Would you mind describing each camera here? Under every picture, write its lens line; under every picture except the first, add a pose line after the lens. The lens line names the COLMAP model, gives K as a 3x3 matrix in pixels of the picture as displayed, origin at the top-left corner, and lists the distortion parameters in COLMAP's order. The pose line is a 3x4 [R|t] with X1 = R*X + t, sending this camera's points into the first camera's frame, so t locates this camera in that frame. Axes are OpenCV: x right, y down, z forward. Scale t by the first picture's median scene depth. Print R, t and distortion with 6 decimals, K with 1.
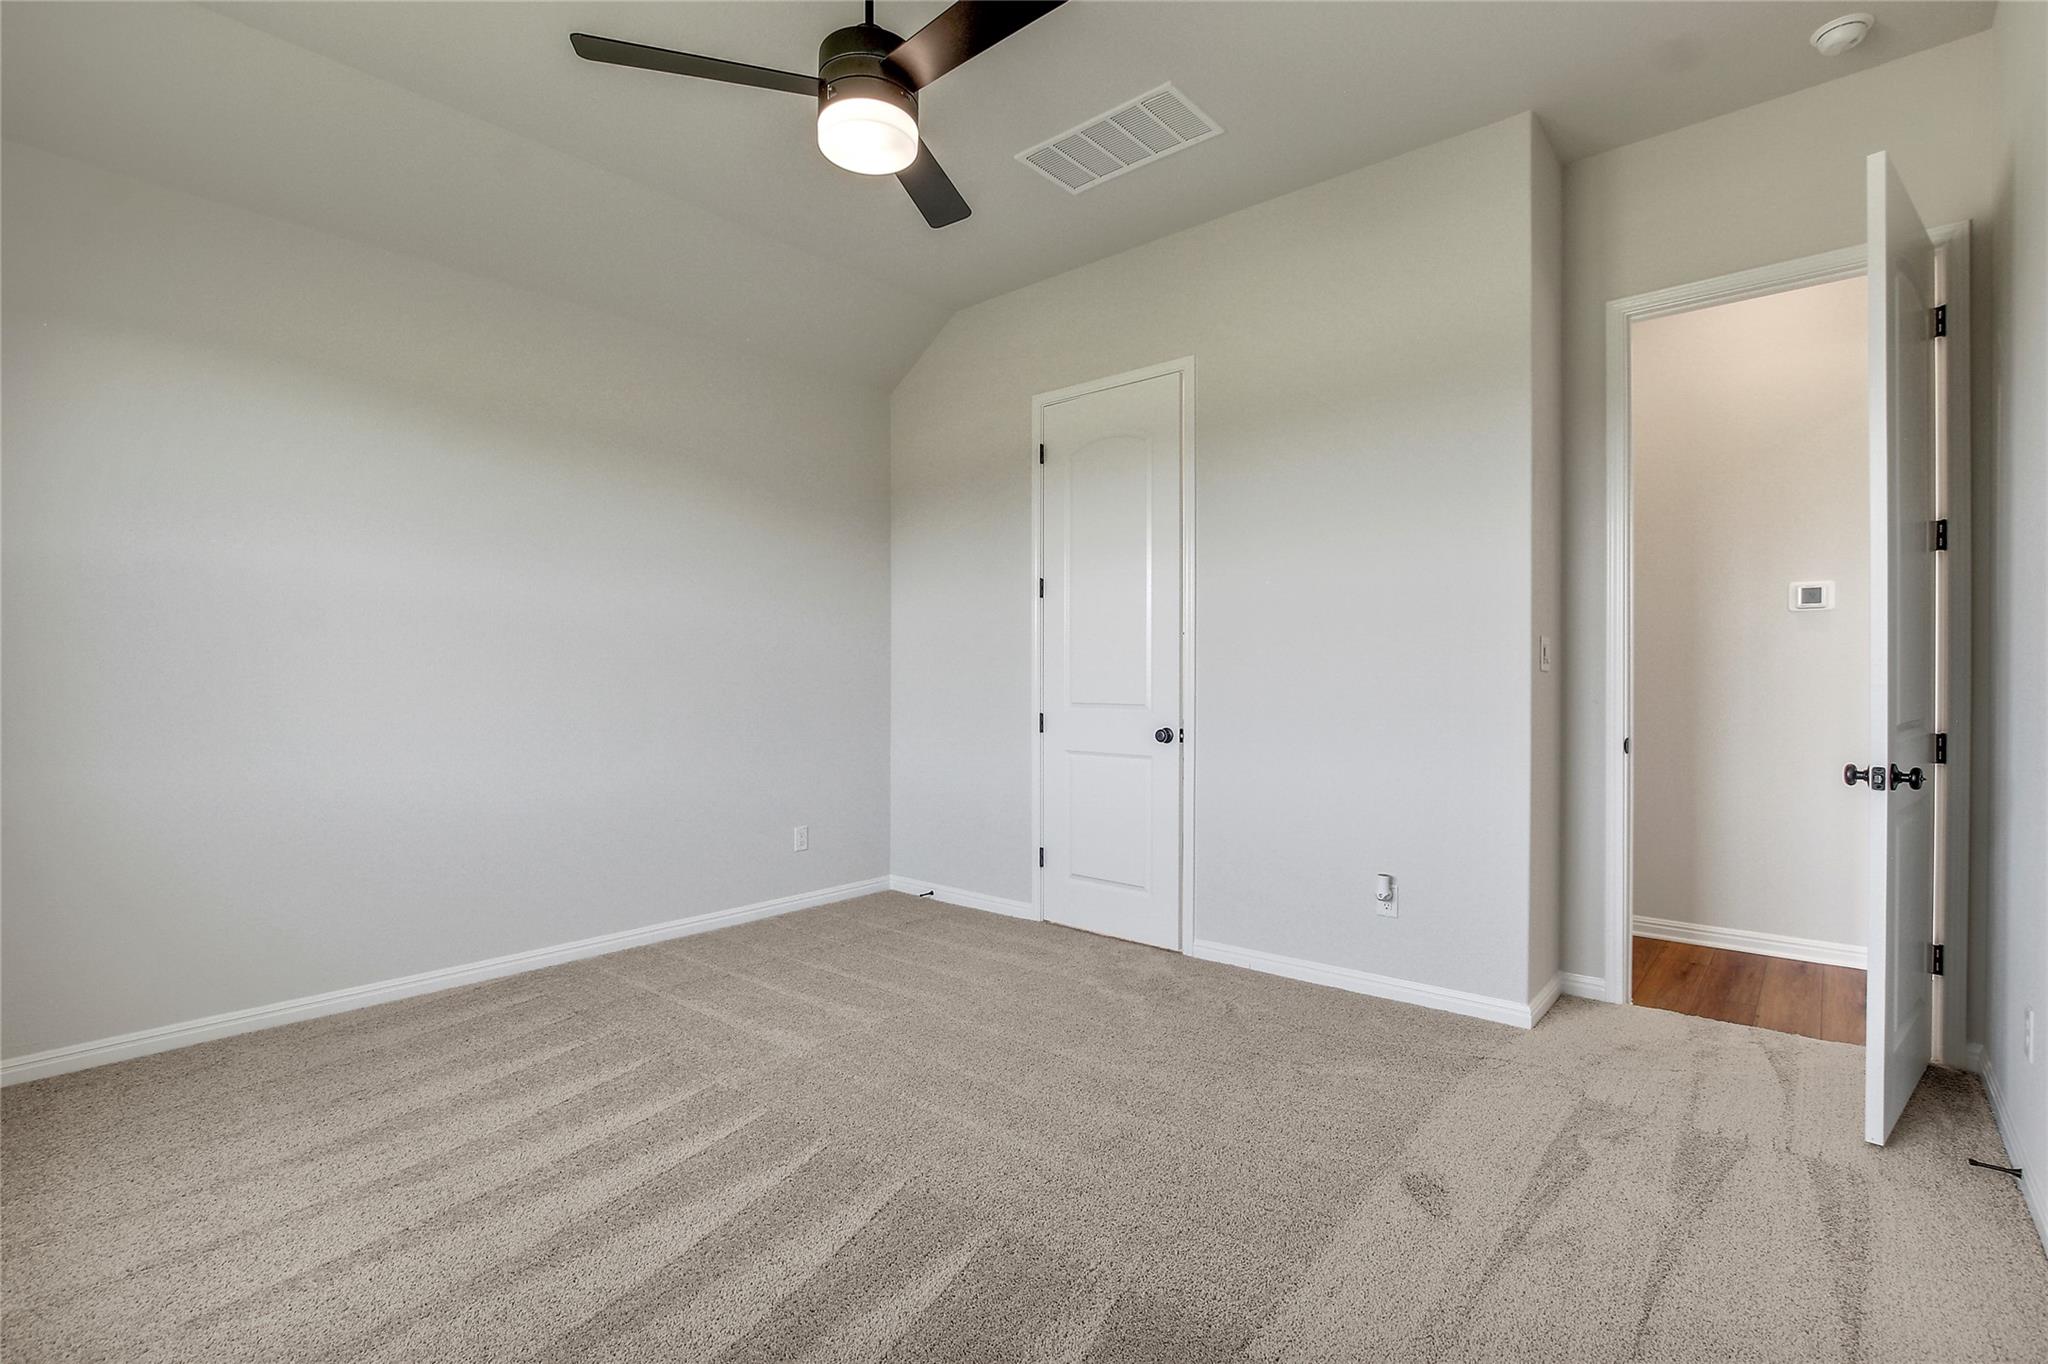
lens RADIAL K [[948.2, 0, 1029.5], [0, 948.2, 694.8], [0, 0, 1]] dist [-0.026641, 0.000393]
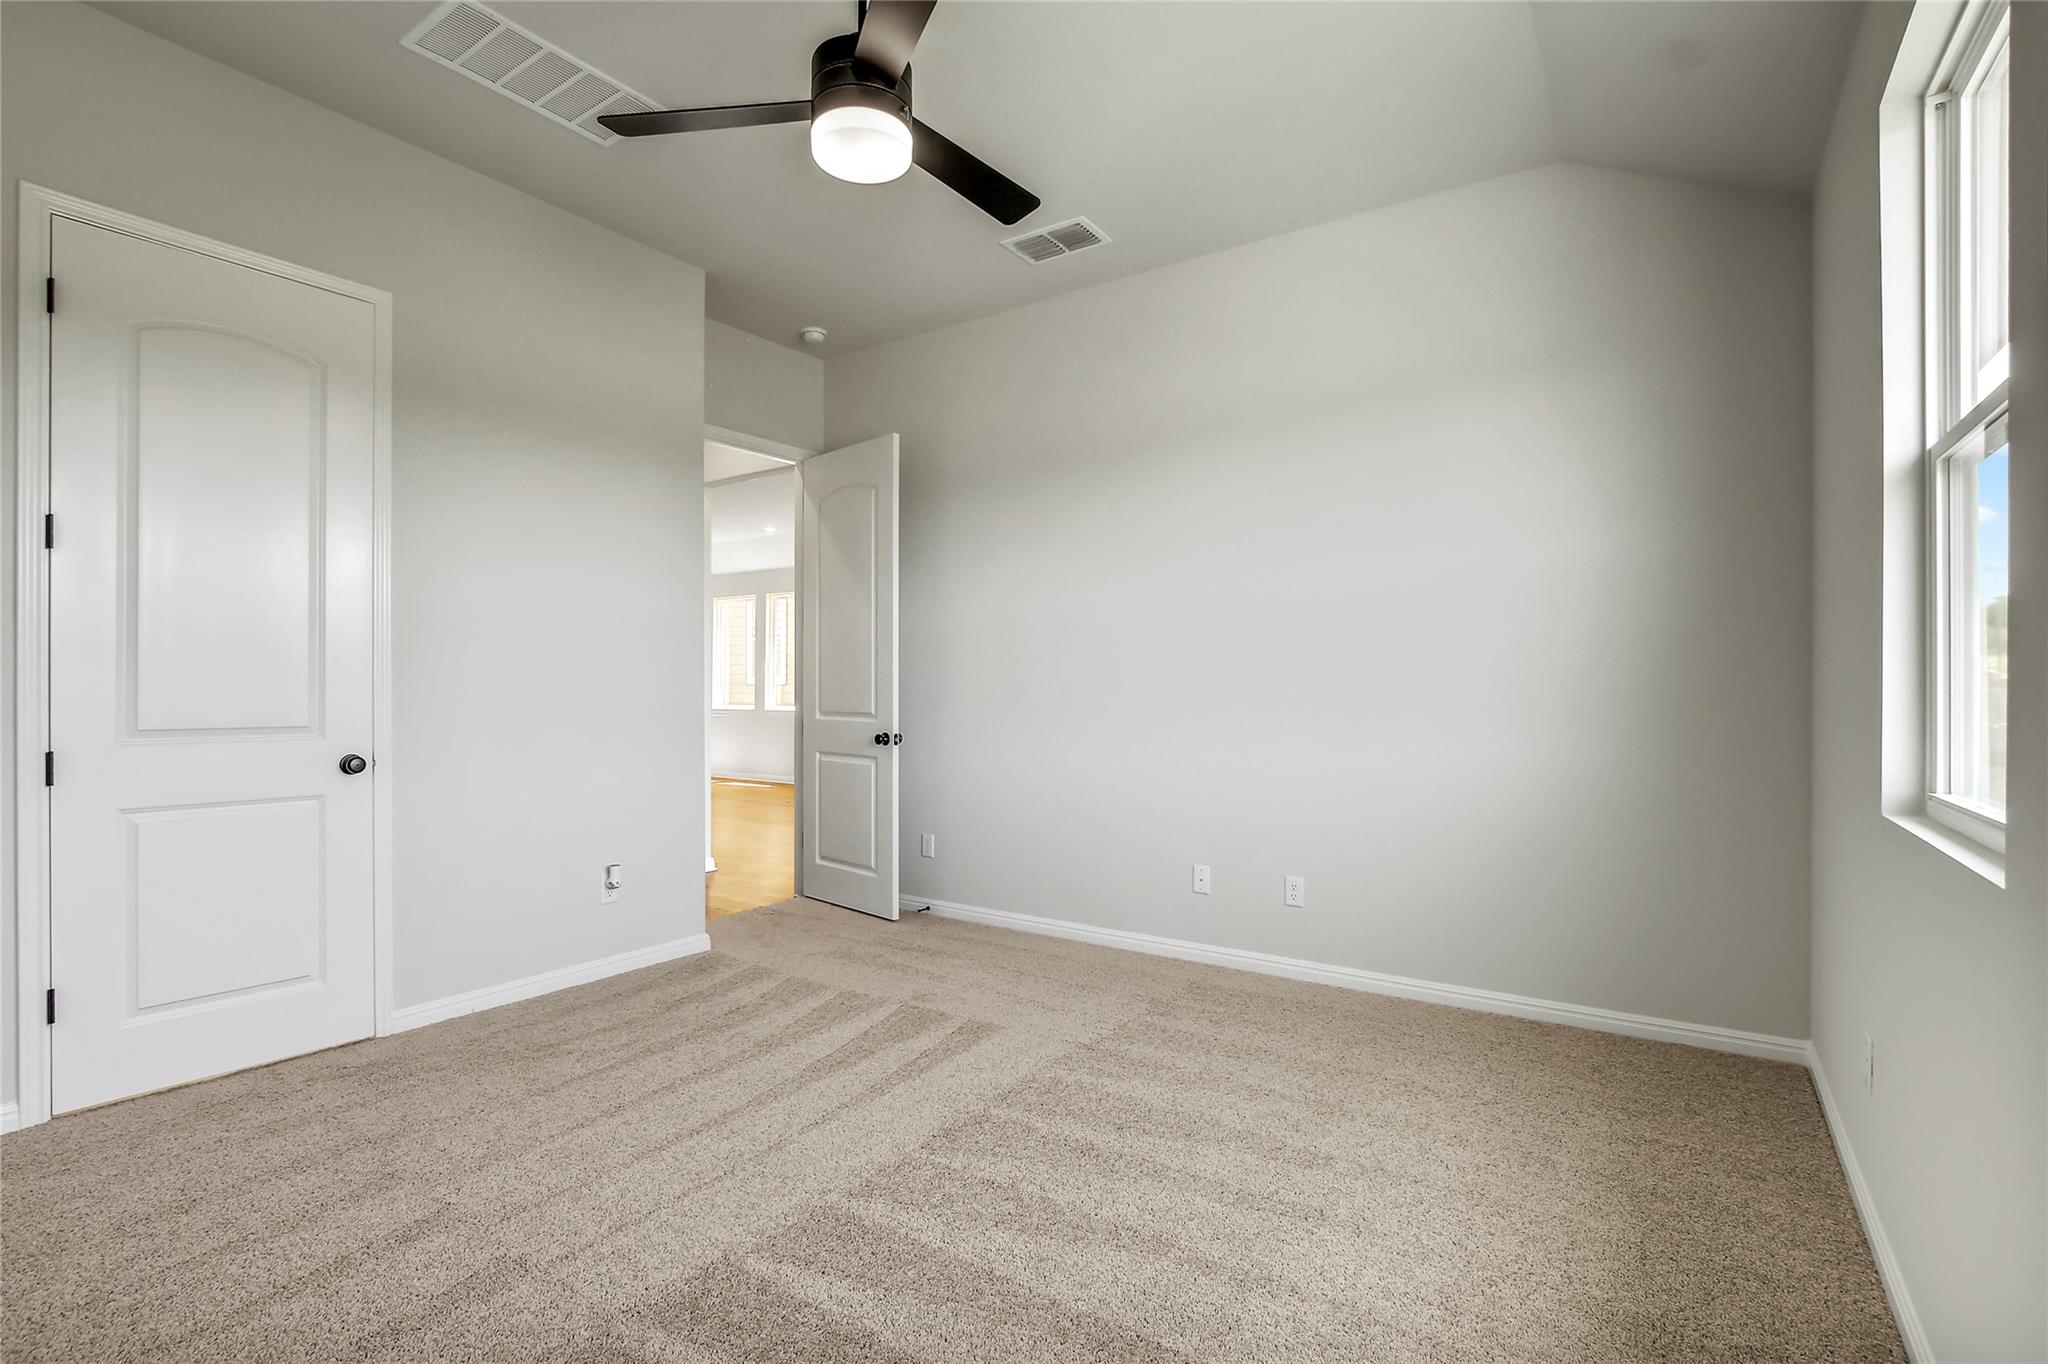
lens RADIAL K [[948.2, 0, 1029.5], [0, 948.2, 694.8], [0, 0, 1]] dist [-0.026641, 0.000393]
pose [[-0.116711, -0.012894, 0.993082, -0.689126], [0.010313, 0.999846, 0.014193, -0.019754], [-0.993112, 0.011898, -0.116560, 0.554299]]
